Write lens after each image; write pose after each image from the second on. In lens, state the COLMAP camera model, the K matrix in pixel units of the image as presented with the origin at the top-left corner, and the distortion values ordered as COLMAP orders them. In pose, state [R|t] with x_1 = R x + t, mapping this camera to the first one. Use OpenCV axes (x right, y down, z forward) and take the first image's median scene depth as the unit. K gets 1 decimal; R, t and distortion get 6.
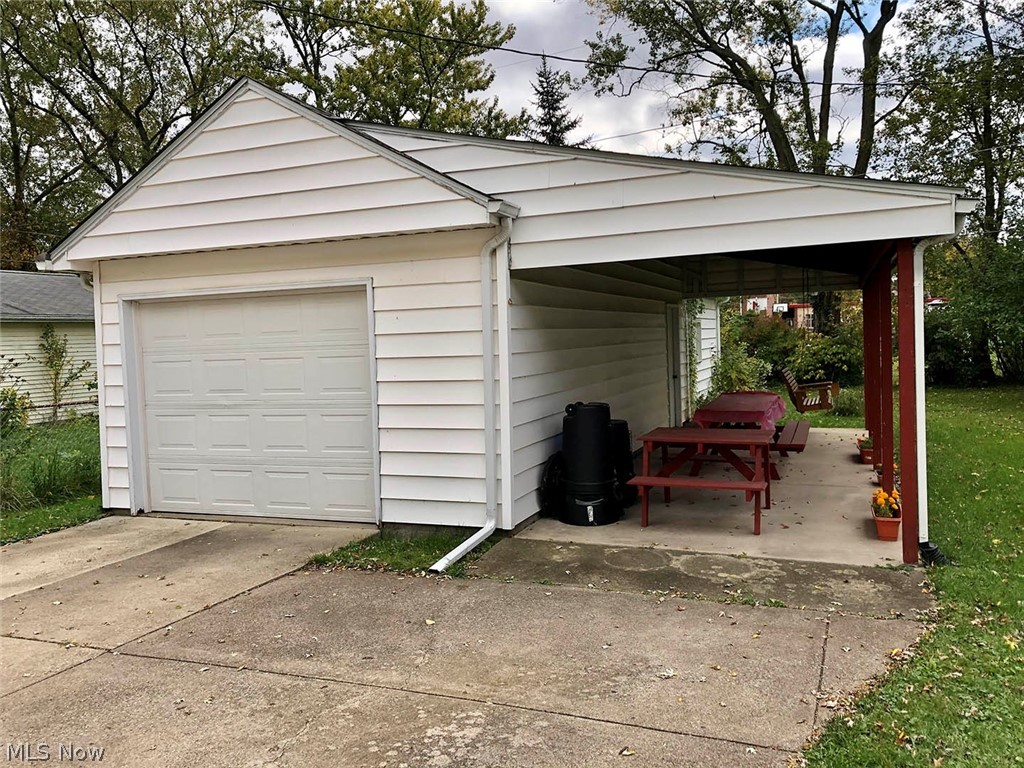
lens RADIAL K [[840.8, 0, 509.9], [0, 840.8, 379.3], [0, 0, 1]] dist [-0.007404, -0.003550]
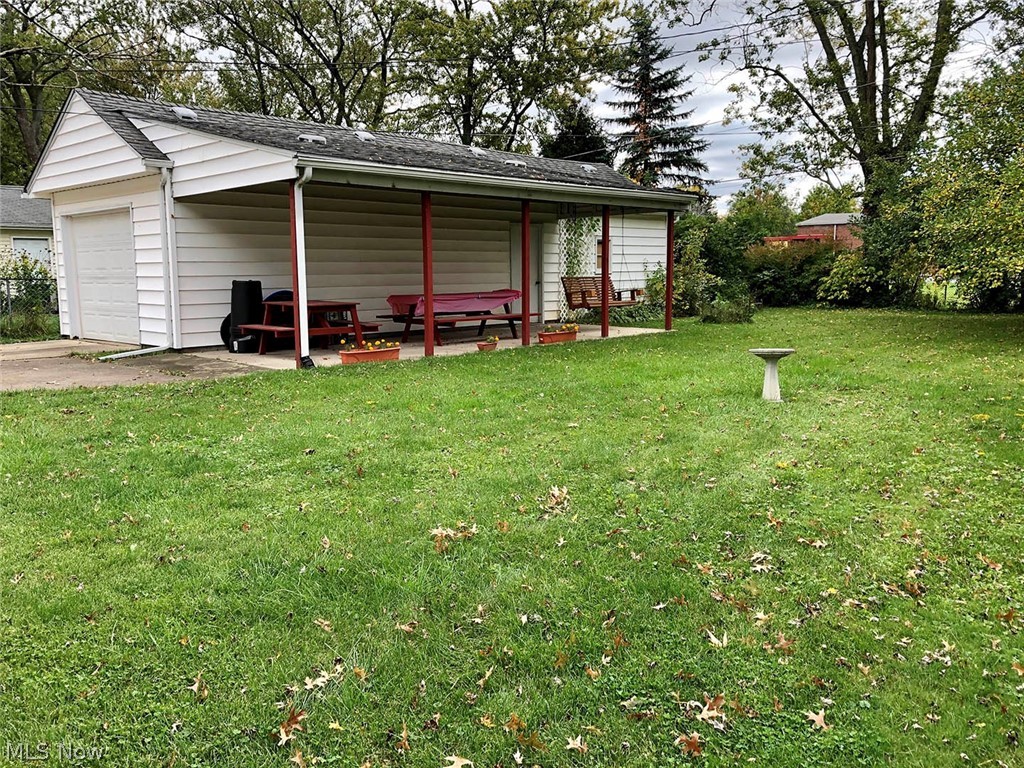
lens RADIAL K [[840.8, 0, 511.3], [0, 840.8, 381.0], [0, 0, 1]] dist [-0.007404, -0.003550]
pose [[0.930391, 0.074589, -0.358901, 1.152194], [-0.040912, 0.994091, 0.100540, 0.037579], [0.364279, -0.078858, 0.927945, -0.337126]]
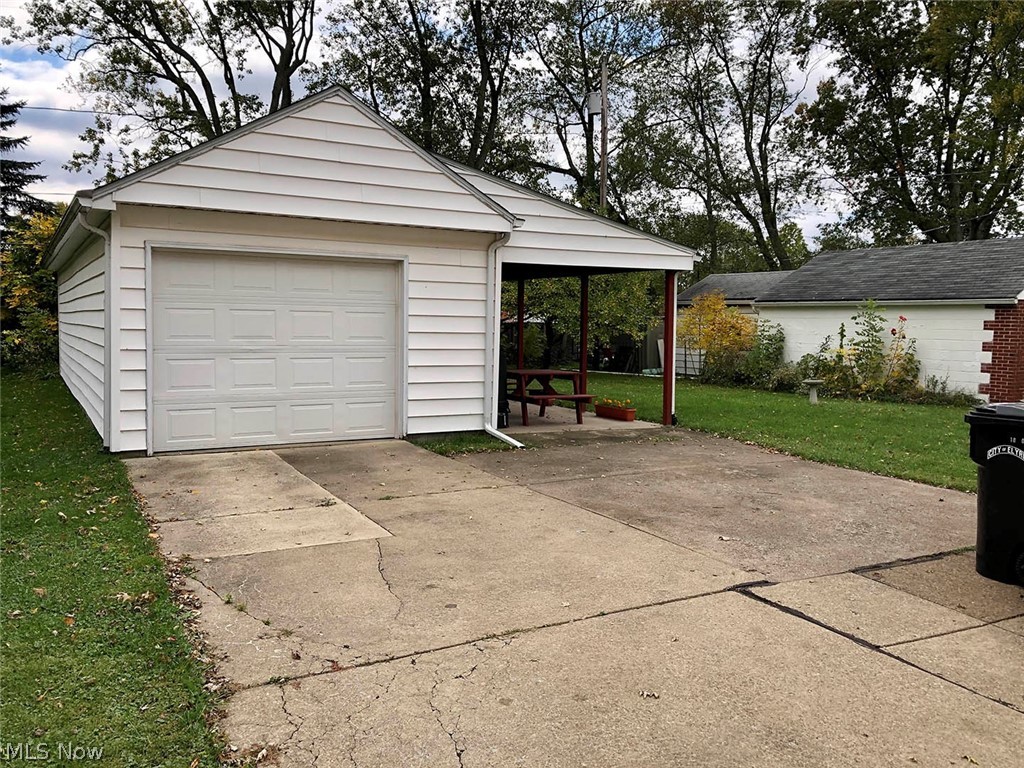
lens RADIAL K [[840.8, 0, 508.8], [0, 840.8, 384.8], [0, 0, 1]] dist [-0.007404, -0.003550]
pose [[0.612869, -0.015804, 0.790027, -1.085756], [-0.000112, 0.999798, 0.020087, 0.058457], [-0.790185, -0.012399, 0.612743, 0.022350]]
